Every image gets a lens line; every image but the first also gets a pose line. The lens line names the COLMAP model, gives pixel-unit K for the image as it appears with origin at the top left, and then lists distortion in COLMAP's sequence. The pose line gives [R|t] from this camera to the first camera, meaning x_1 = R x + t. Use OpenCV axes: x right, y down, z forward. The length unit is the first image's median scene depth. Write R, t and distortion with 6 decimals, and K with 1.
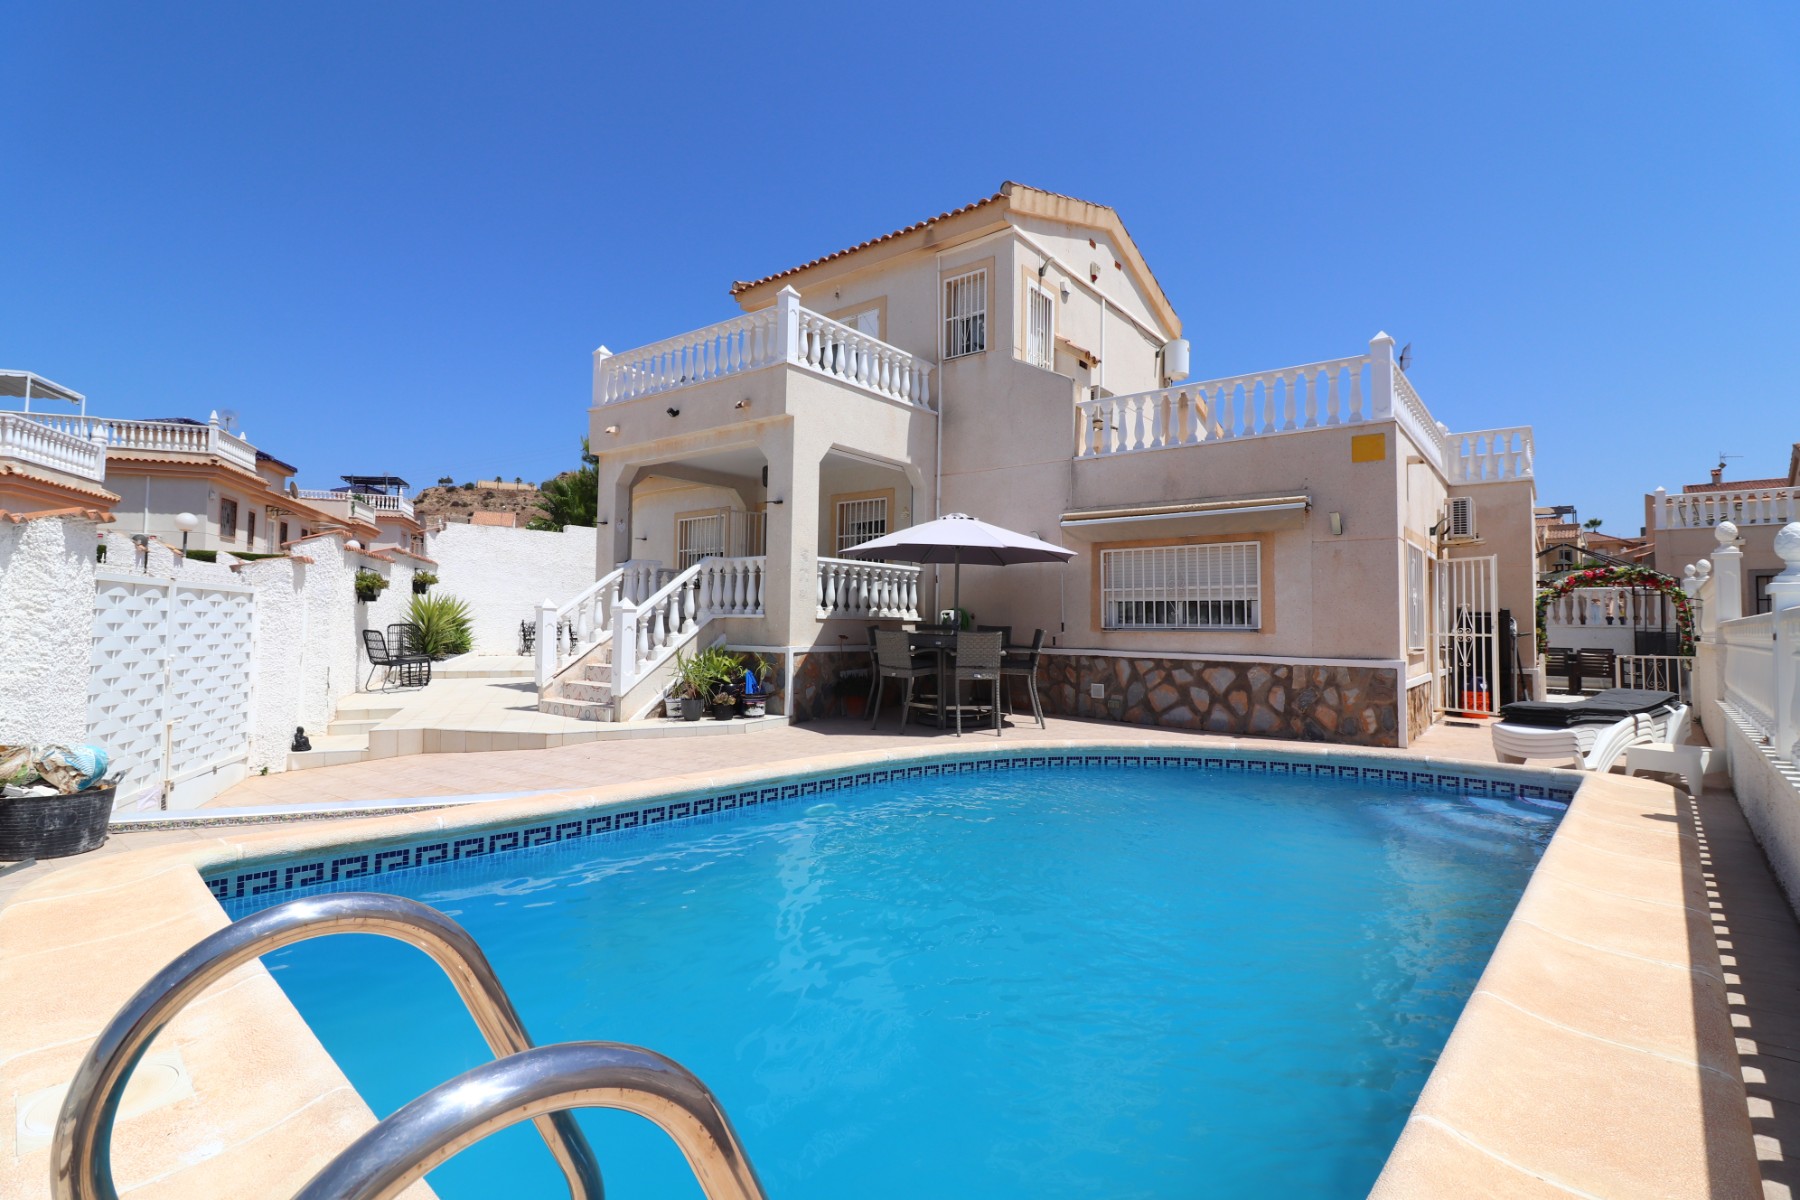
lens RADIAL K [[836.9, 0, 897.9], [0, 836.9, 582.9], [0, 0, 1]] dist [-0.001495, -0.013665]
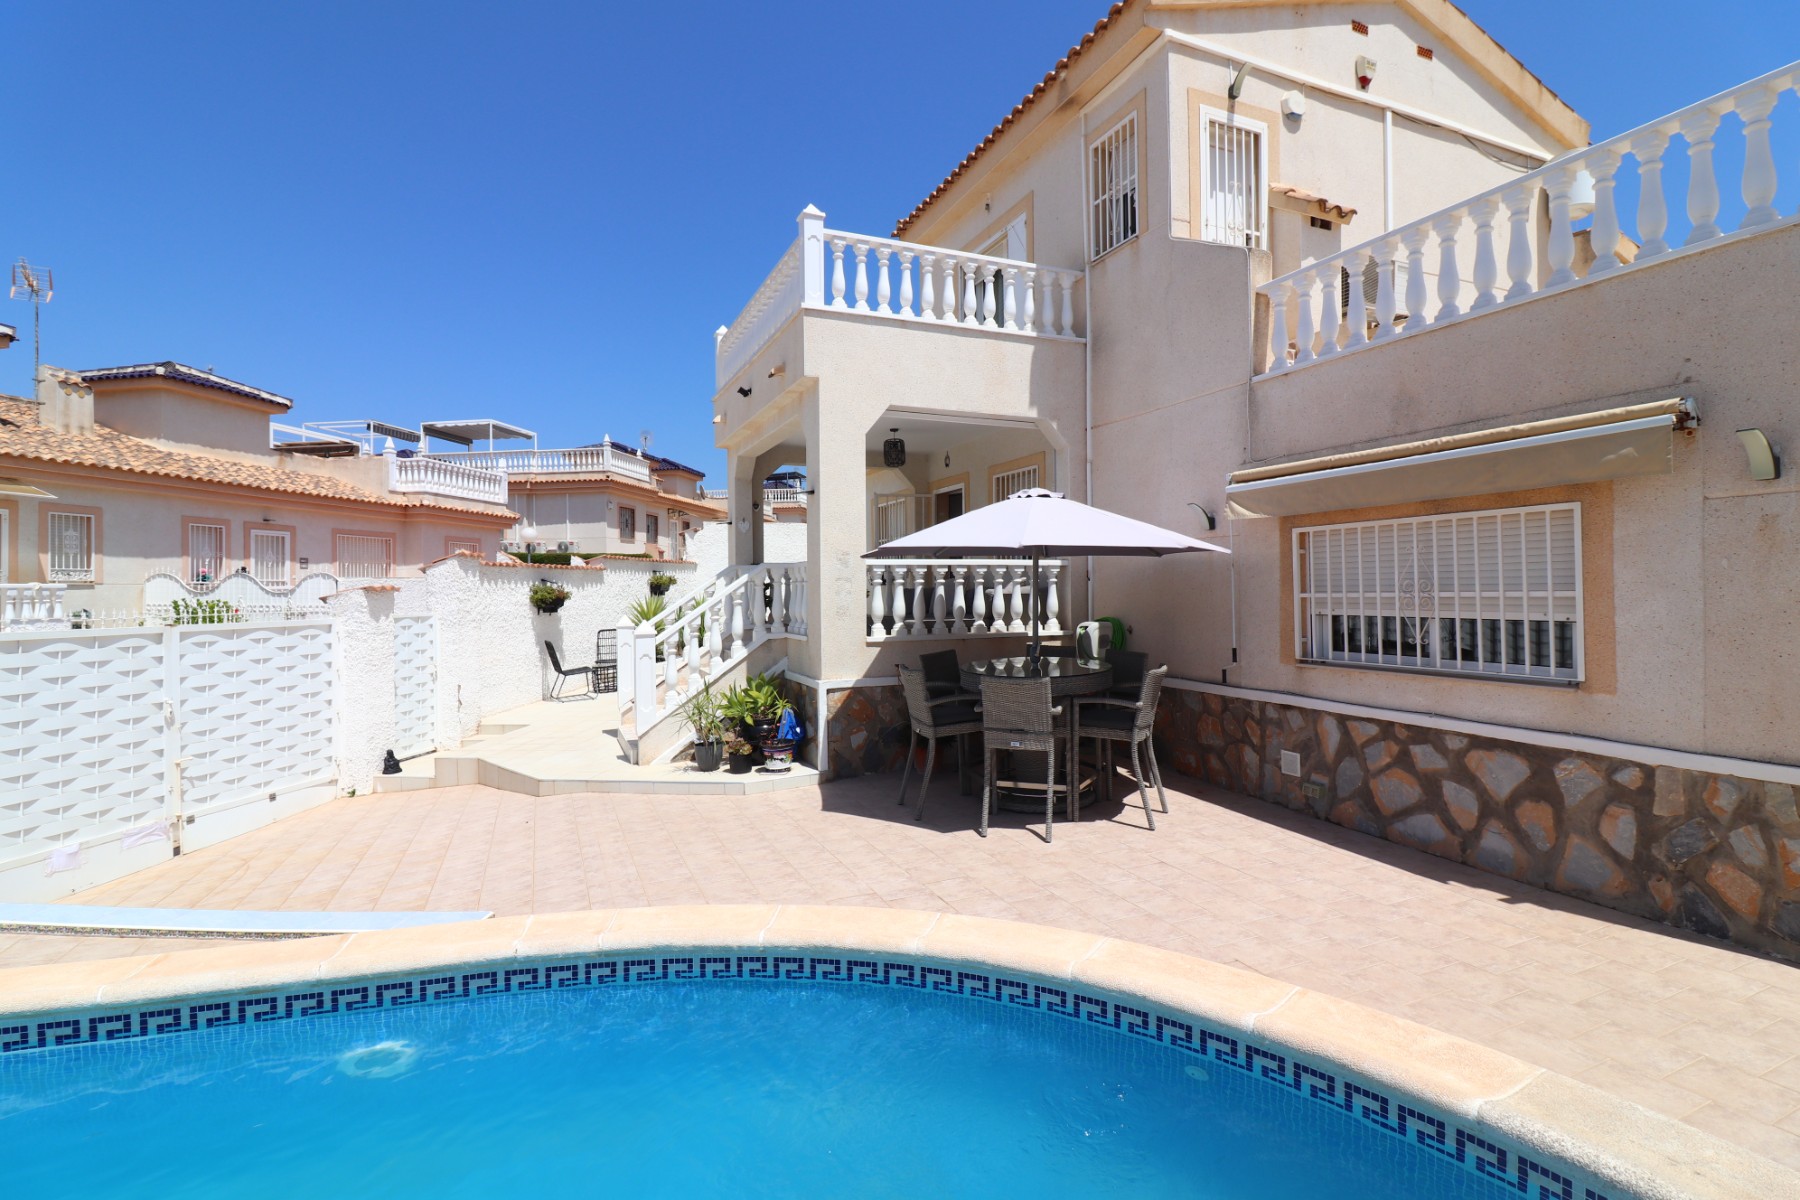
lens RADIAL K [[836.9, 0, 897.9], [0, 836.9, 582.9], [0, 0, 1]] dist [-0.001495, -0.013665]
pose [[0.872878, -0.024197, -0.487338, 0.290901], [0.045645, 0.998439, 0.032182, -0.033131], [0.485799, -0.050336, 0.872620, 0.348268]]
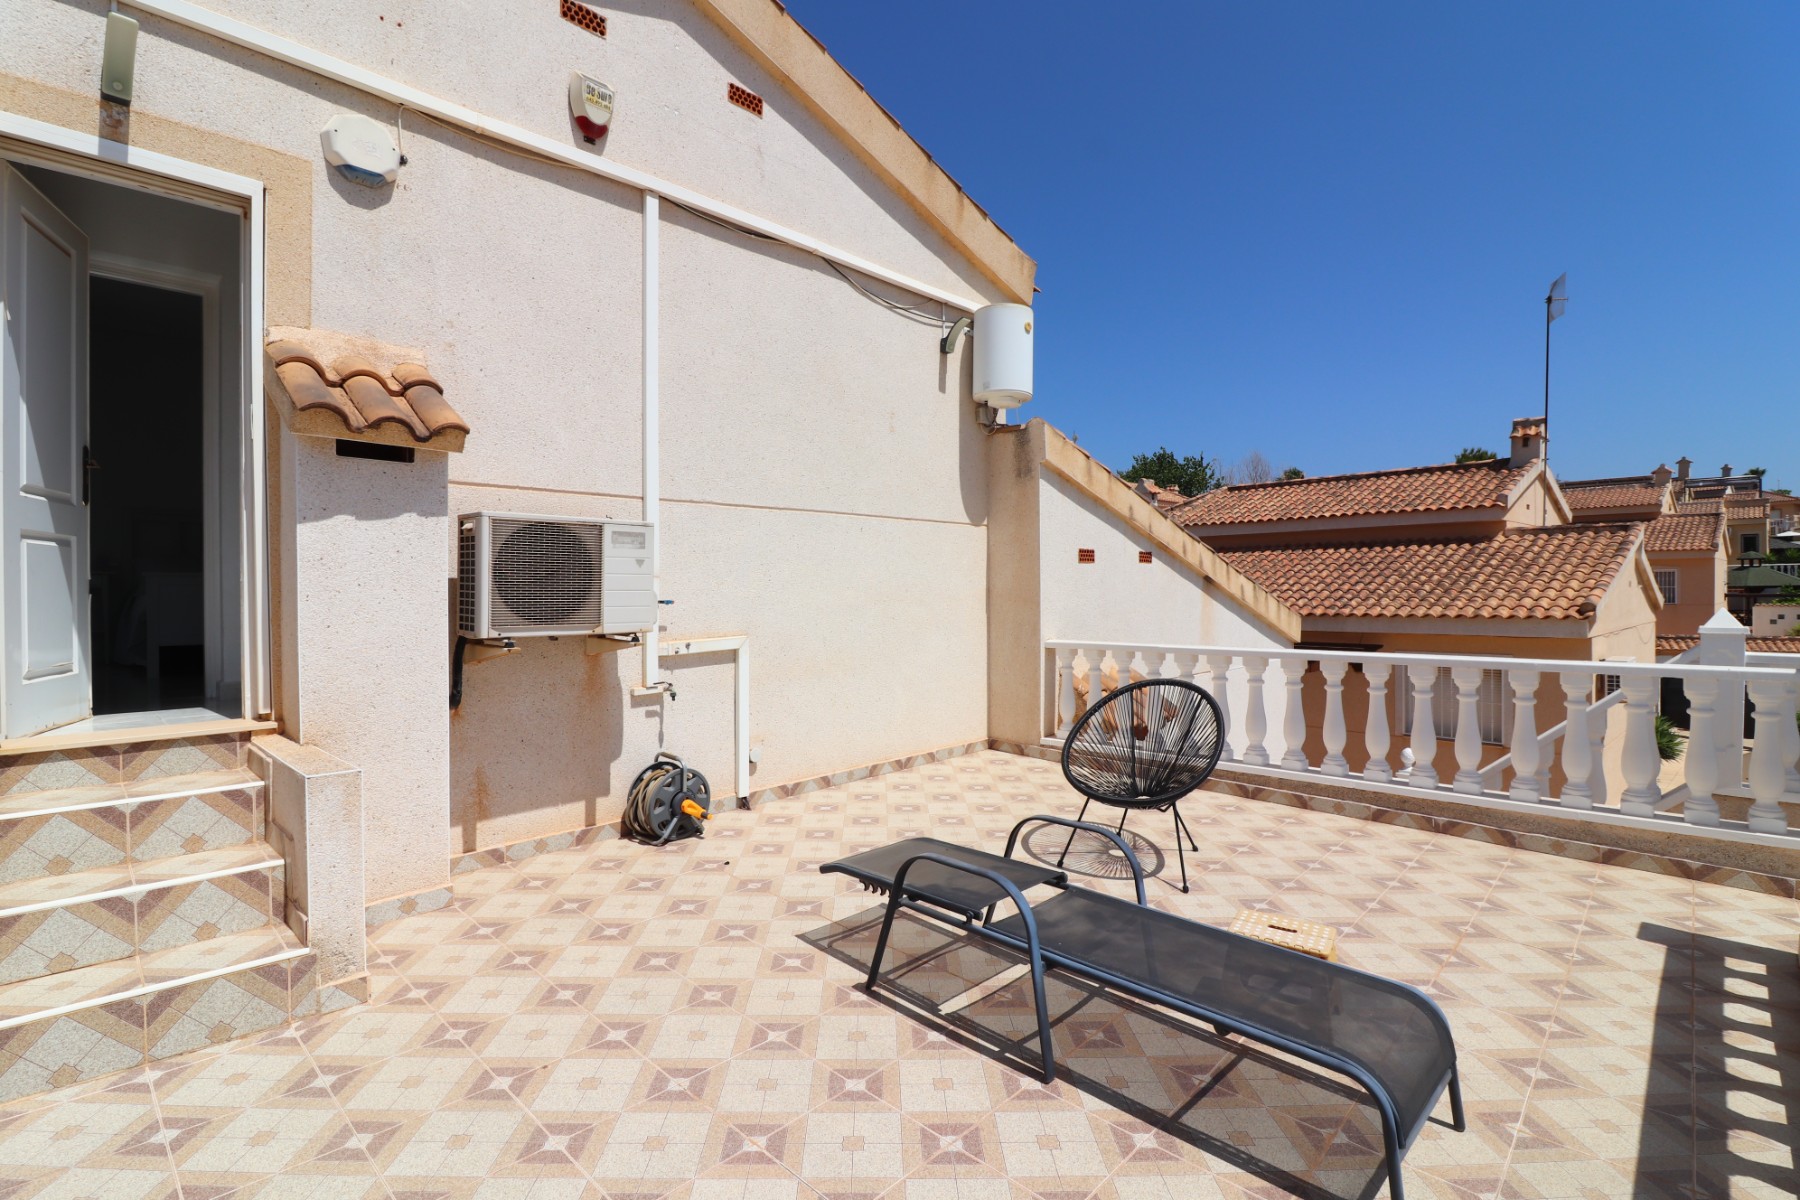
lens RADIAL K [[836.9, 0, 897.9], [0, 836.9, 582.9], [0, 0, 1]] dist [-0.001495, -0.013665]
pose [[0.993405, -0.013858, -0.113816, 0.495372], [0.018616, 0.998992, 0.040856, -0.267771], [0.113135, -0.042705, 0.992661, 0.906276]]
